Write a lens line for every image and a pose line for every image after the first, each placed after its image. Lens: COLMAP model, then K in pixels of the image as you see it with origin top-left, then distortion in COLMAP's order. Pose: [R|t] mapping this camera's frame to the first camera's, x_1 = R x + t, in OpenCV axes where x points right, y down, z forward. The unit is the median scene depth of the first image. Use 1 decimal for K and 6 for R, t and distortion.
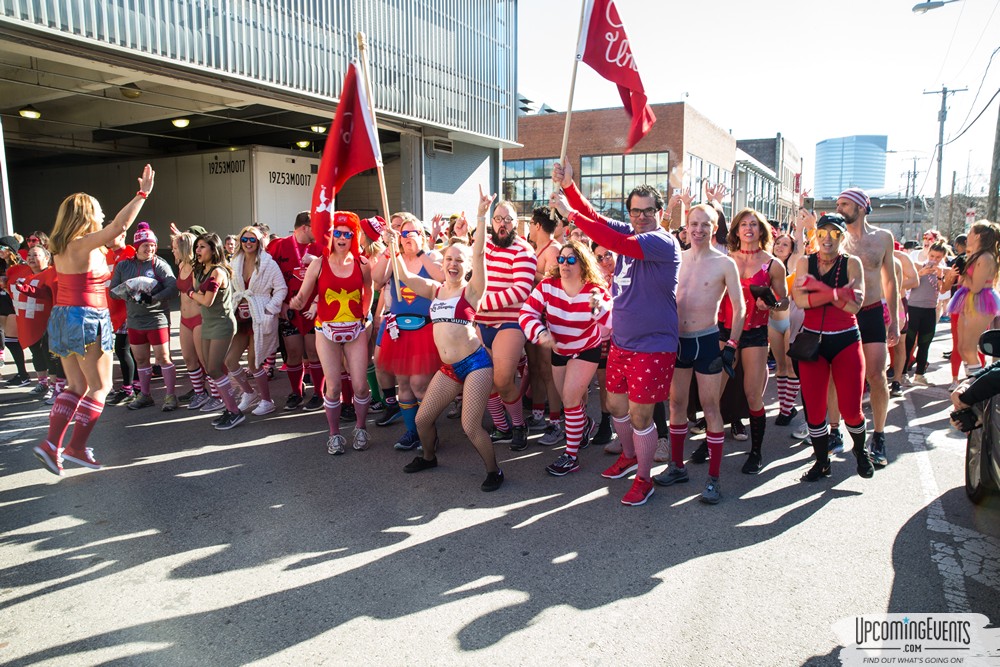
lens RADIAL K [[683.2, 0, 500.0], [0, 683.2, 333.5], [0, 0, 1]] dist [-0.099675, 0.076570]
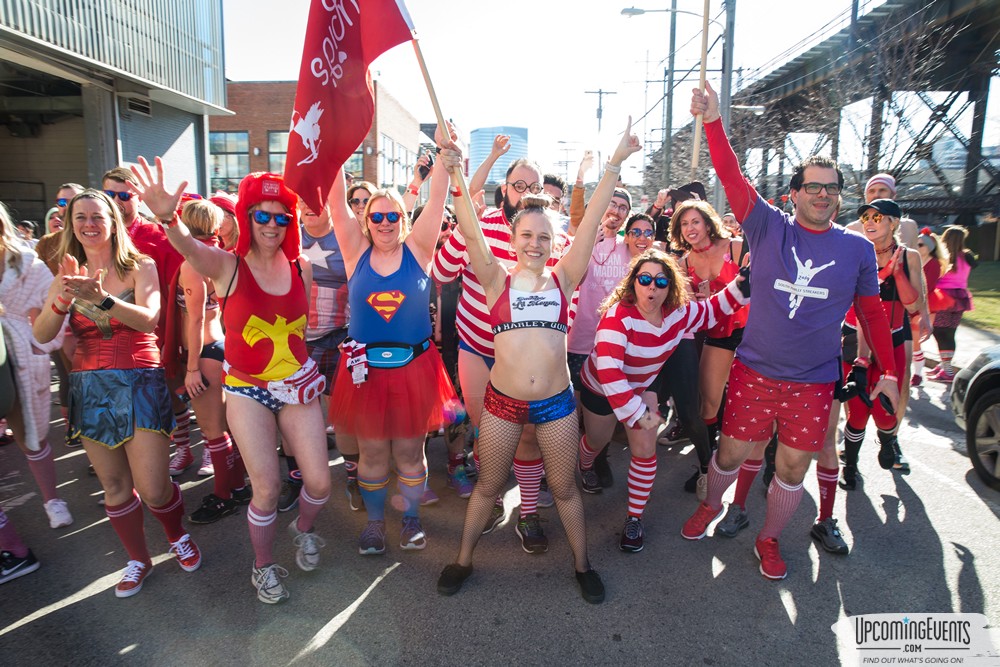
lens RADIAL K [[672.7, 0, 500.3], [0, 672.7, 351.1], [0, 0, 1]] dist [-0.108581, 0.063640]
pose [[0.887795, -0.074675, 0.454140, -0.068461], [0.048478, 0.996433, 0.069077, -0.012473], [-0.457678, -0.039311, 0.888248, 0.082919]]
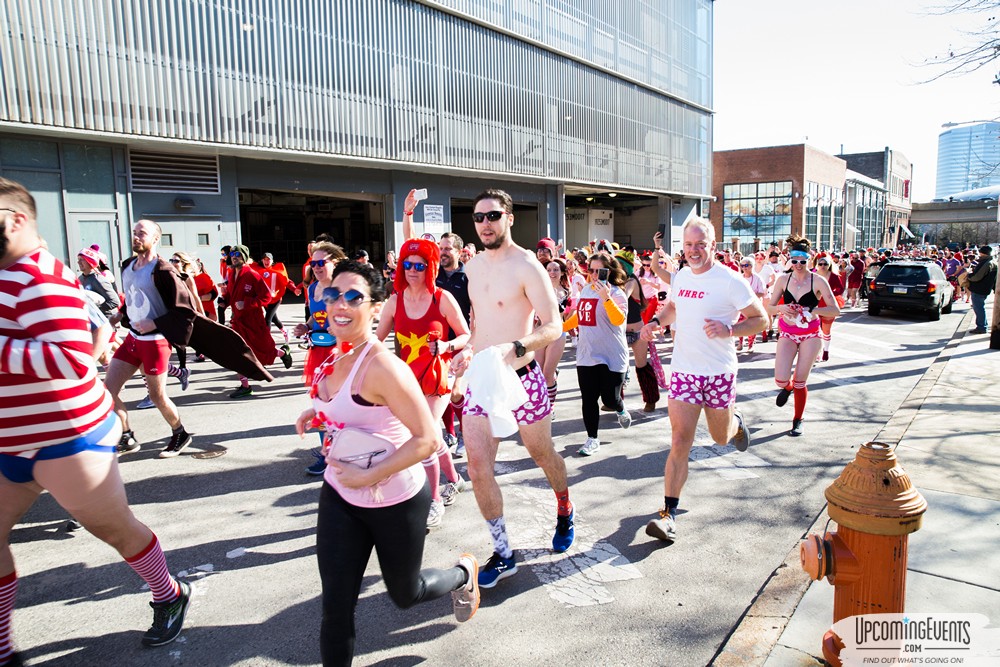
lens RADIAL K [[683.2, 0, 500.0], [0, 683.2, 333.5], [0, 0, 1]] dist [-0.099675, 0.076570]
pose [[0.989285, -0.003166, -0.145962, -0.267593], [0.002238, 0.999976, -0.006521, 0.085378], [0.145979, 0.006125, 0.989269, -0.811916]]
